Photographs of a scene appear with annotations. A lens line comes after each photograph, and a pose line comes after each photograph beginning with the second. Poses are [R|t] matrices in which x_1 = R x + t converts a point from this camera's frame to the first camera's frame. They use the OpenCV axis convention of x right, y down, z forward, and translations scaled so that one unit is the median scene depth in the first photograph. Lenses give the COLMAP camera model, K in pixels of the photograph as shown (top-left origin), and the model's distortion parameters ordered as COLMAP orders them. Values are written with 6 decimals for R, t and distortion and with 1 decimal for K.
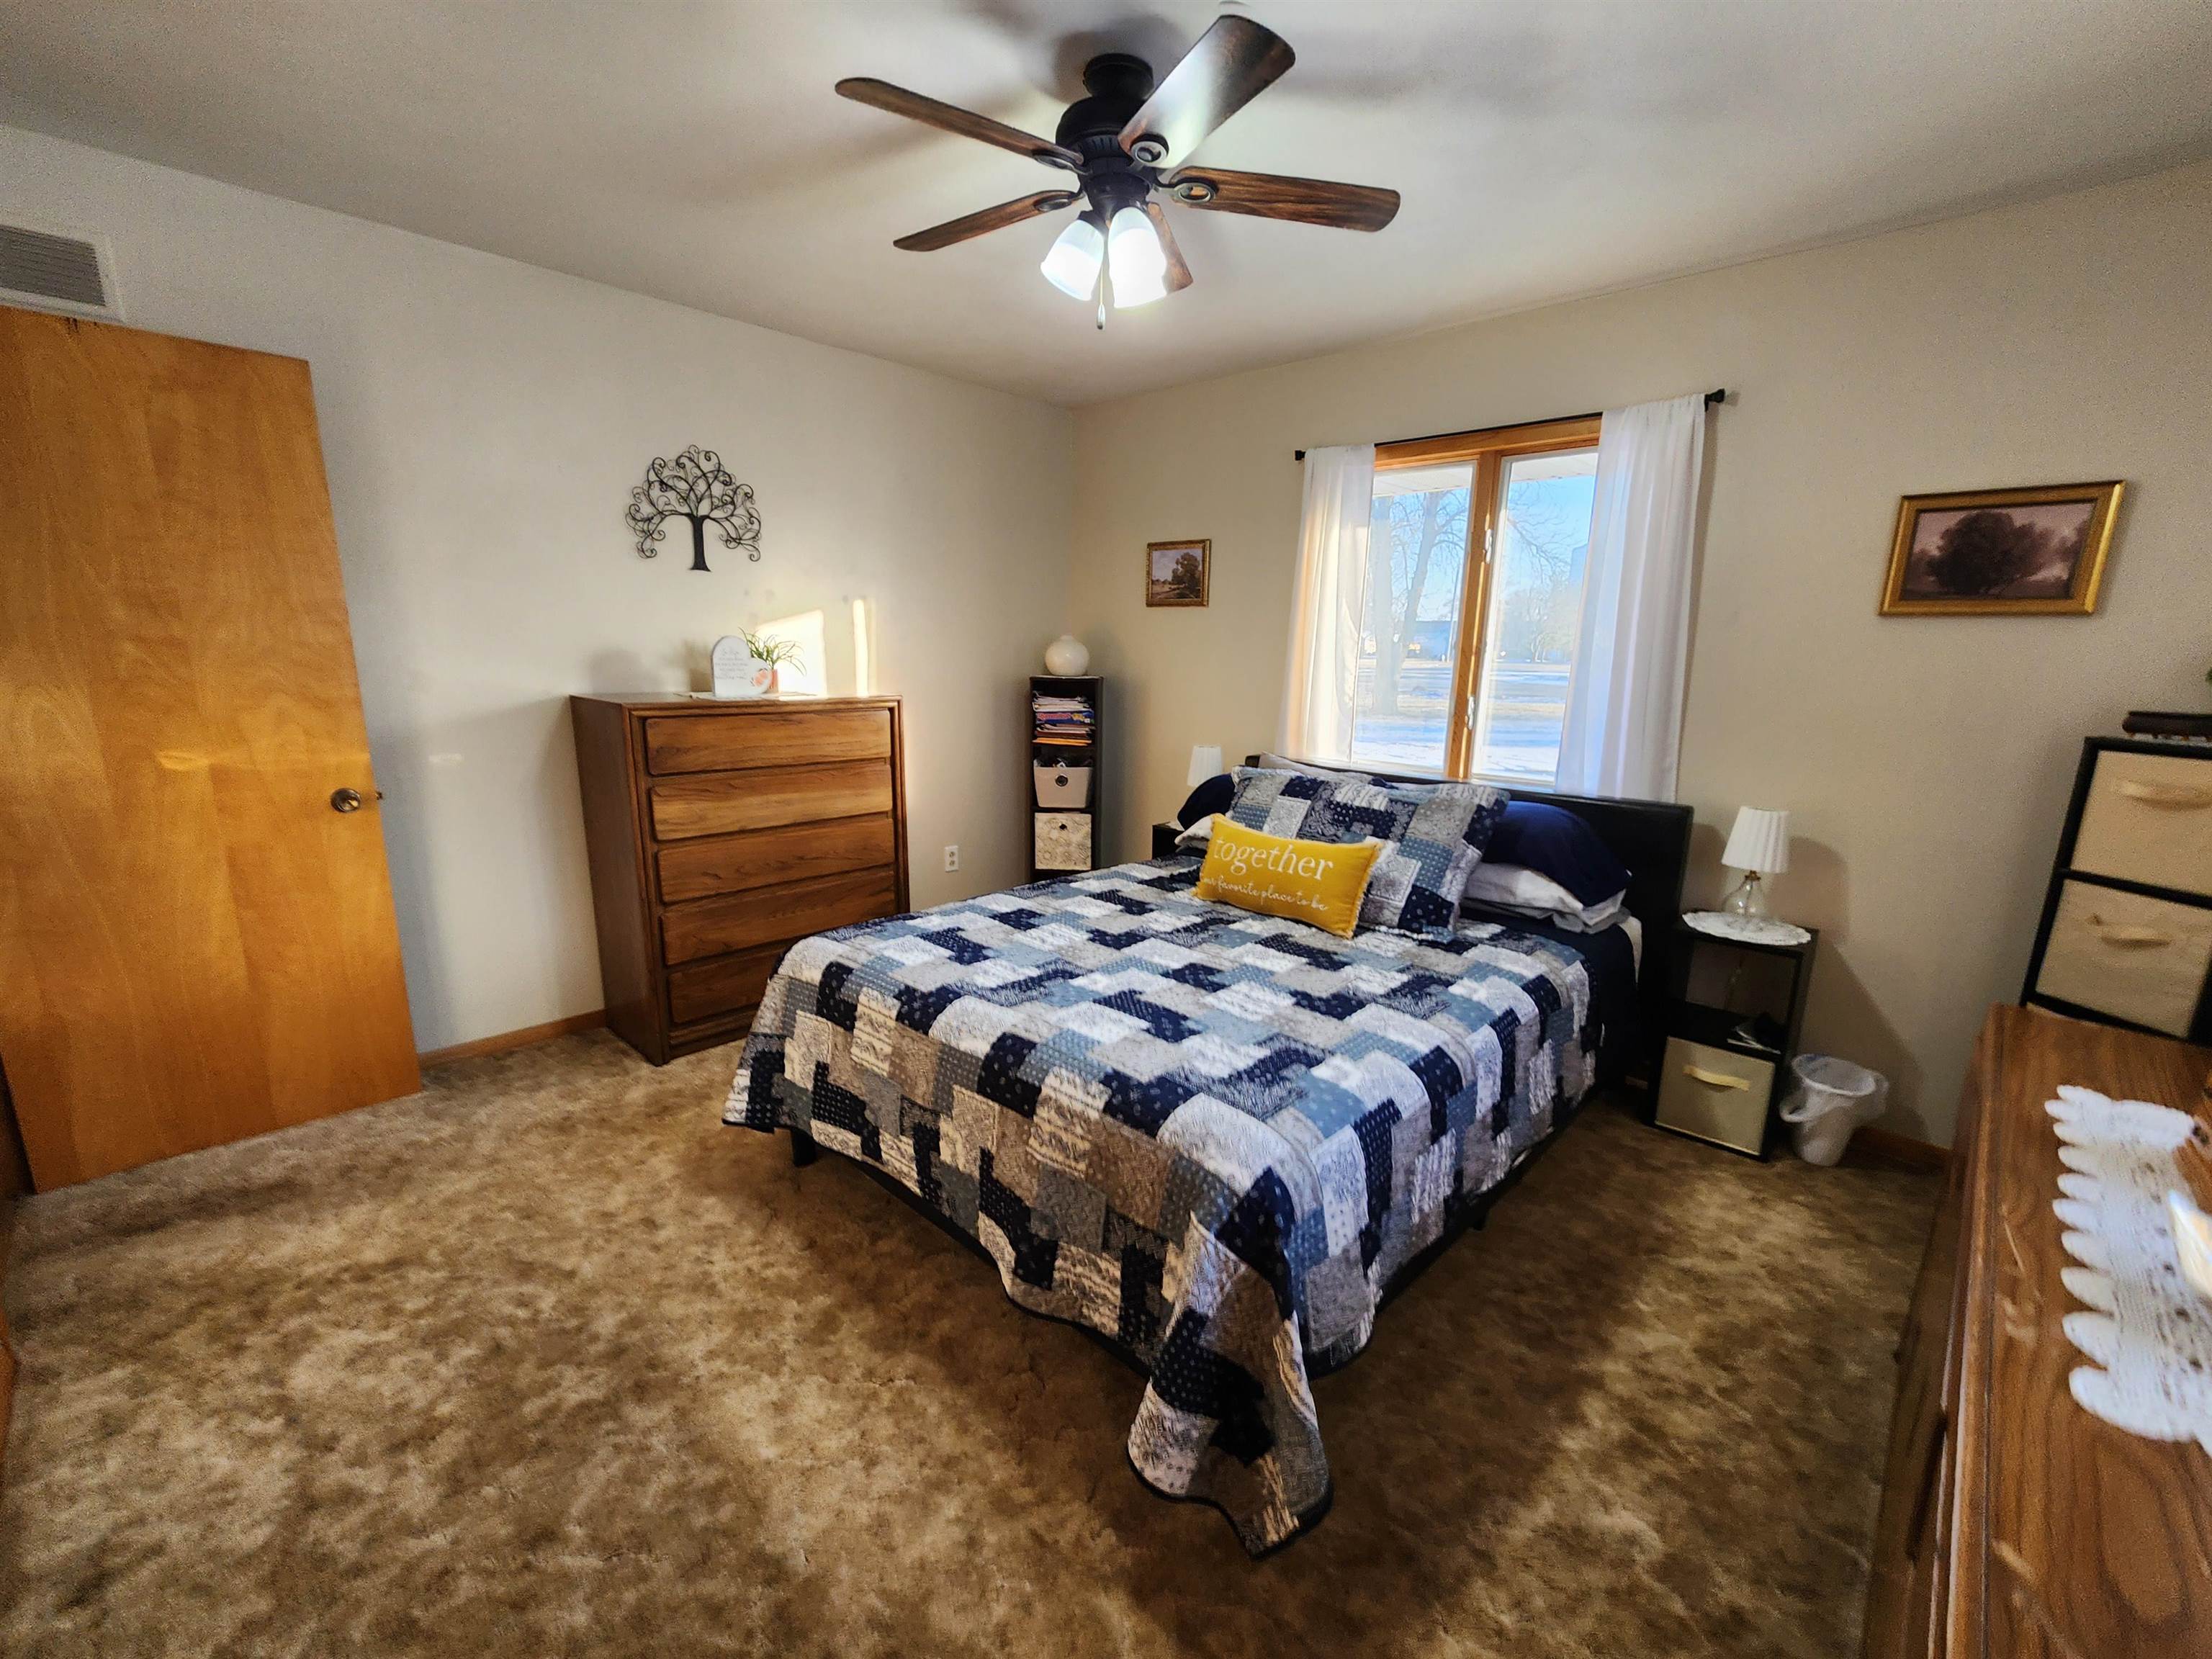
lens RADIAL K [[913.1, 0, 1104.7], [0, 913.1, 834.4], [0, 0, 1]] dist [0.002582, -0.000342]
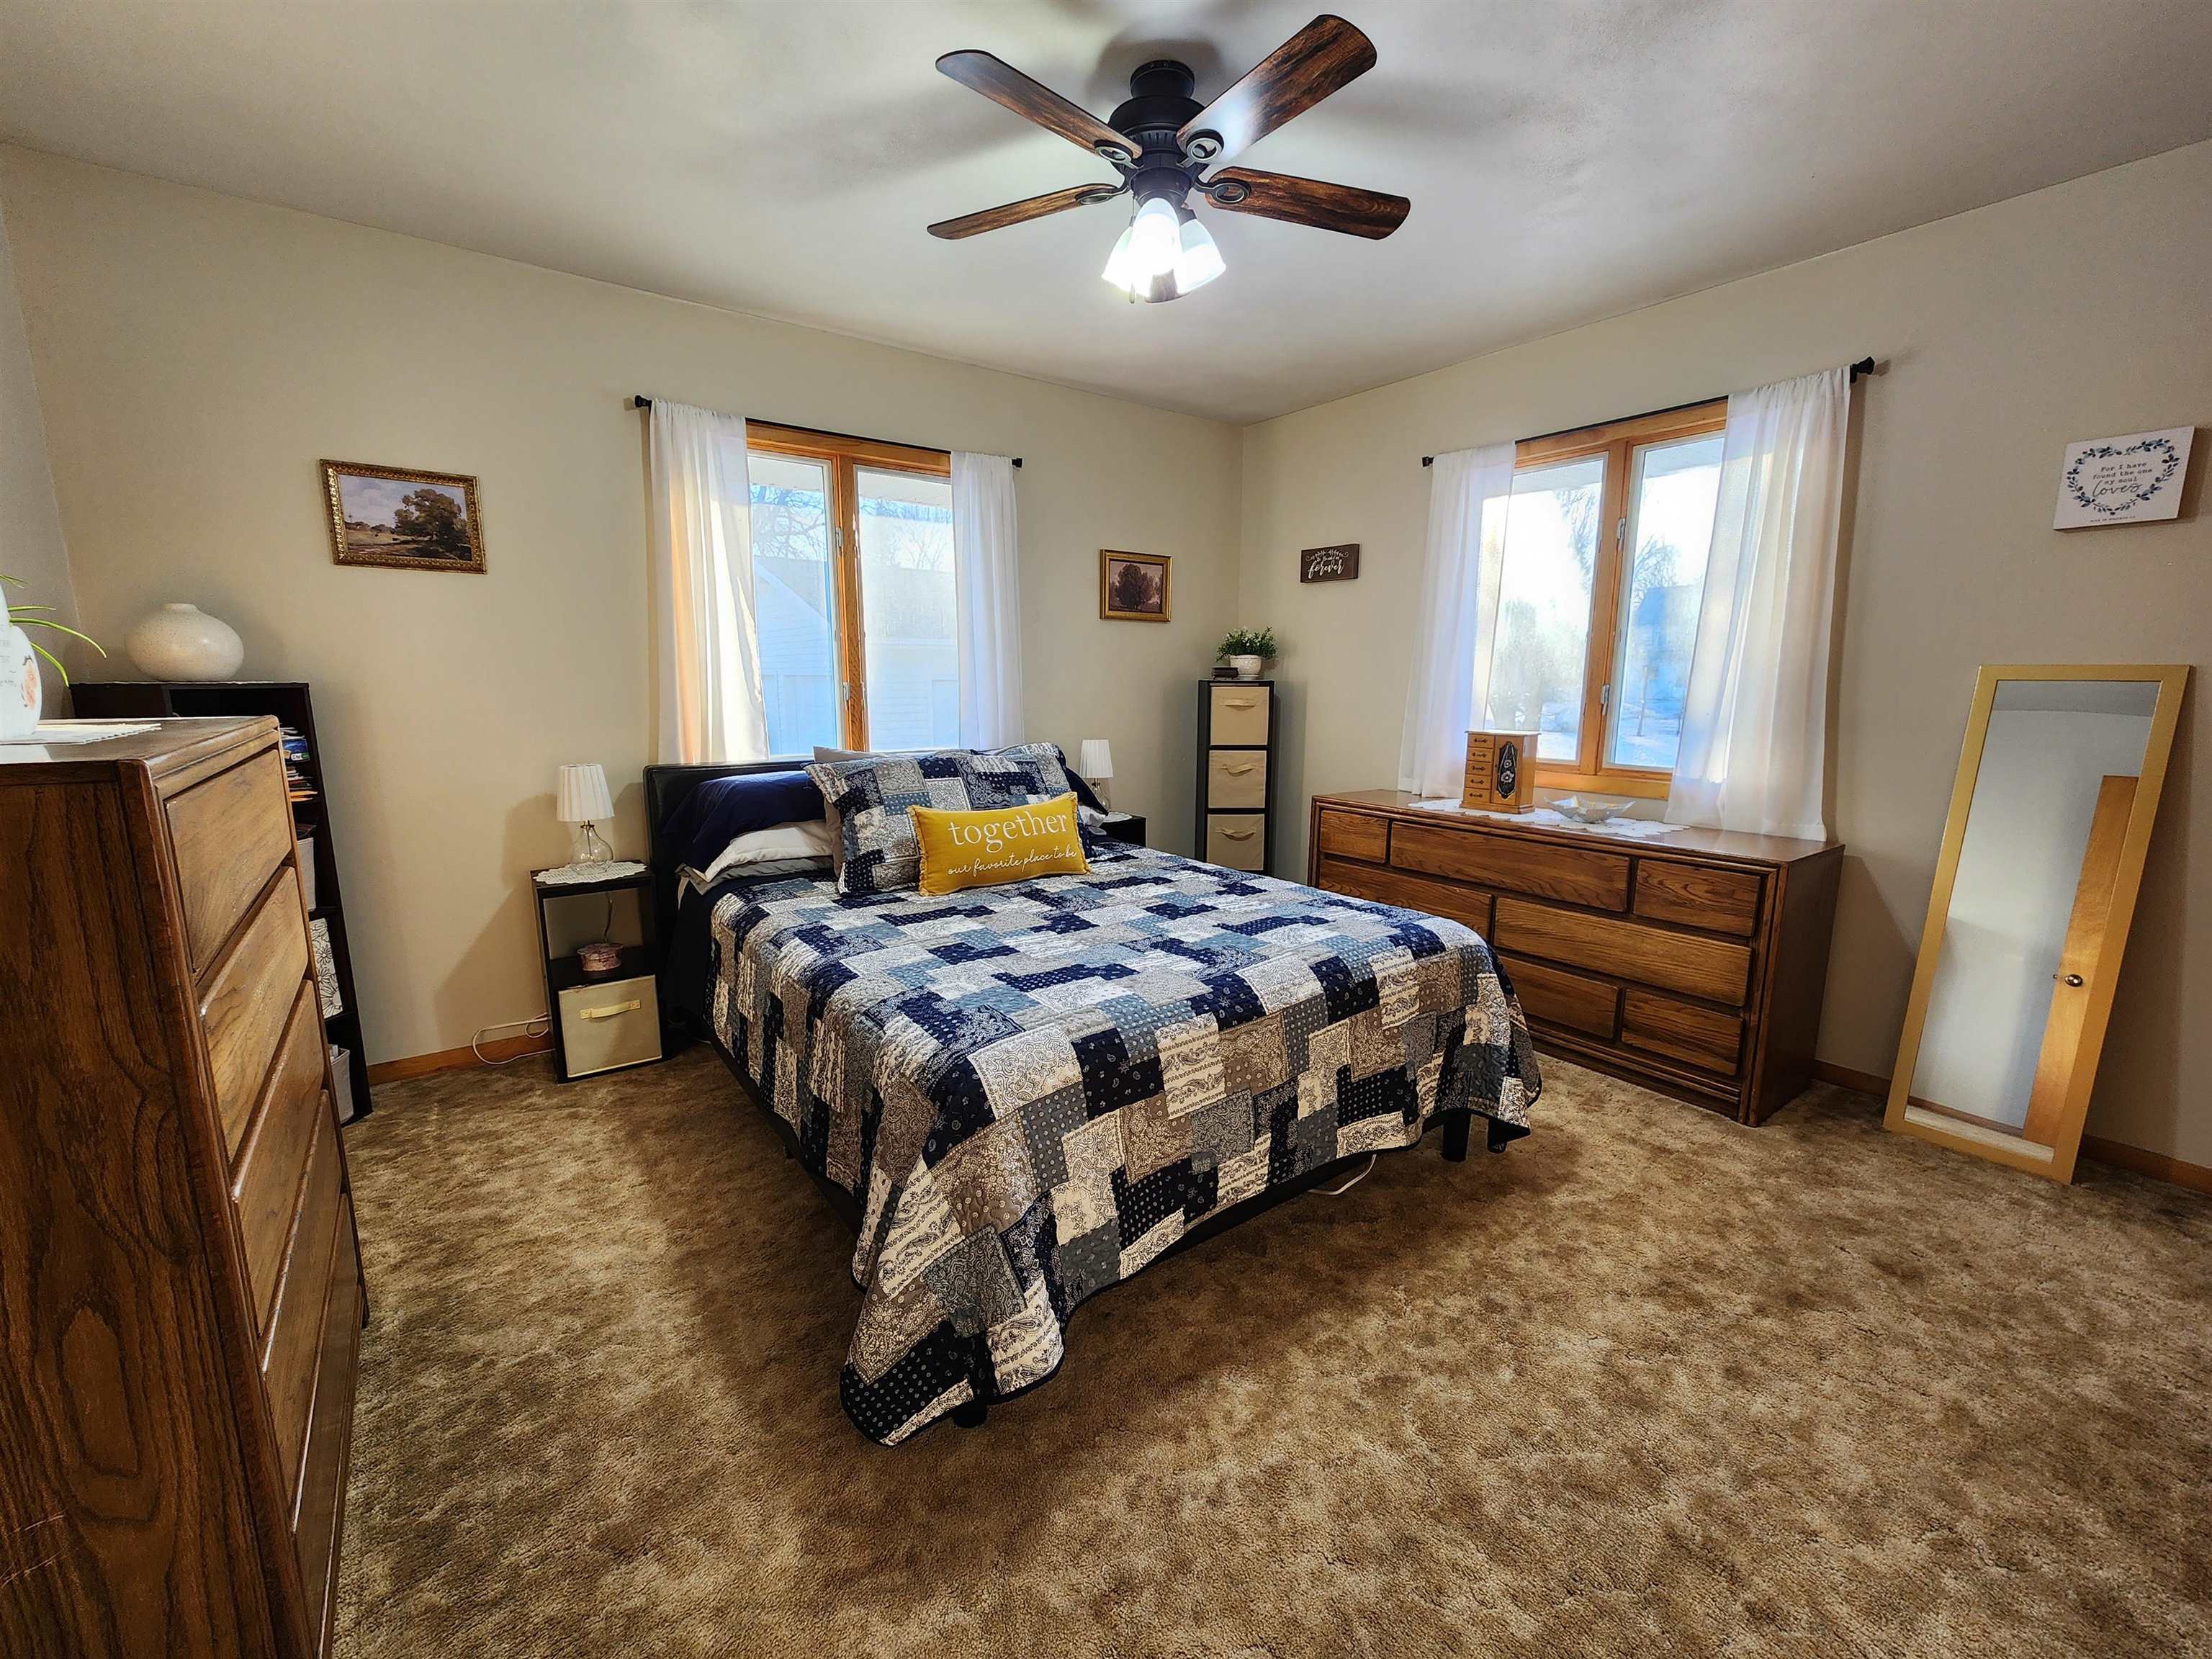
lens RADIAL K [[913.1, 0, 1098.5], [0, 913.1, 831.8], [0, 0, 1]] dist [0.002582, -0.000342]
pose [[0.176737, -0.186190, 0.966487, -0.912548], [0.203347, 0.967667, 0.149232, -0.118600], [-0.963023, 0.170157, 0.208884, 0.764559]]
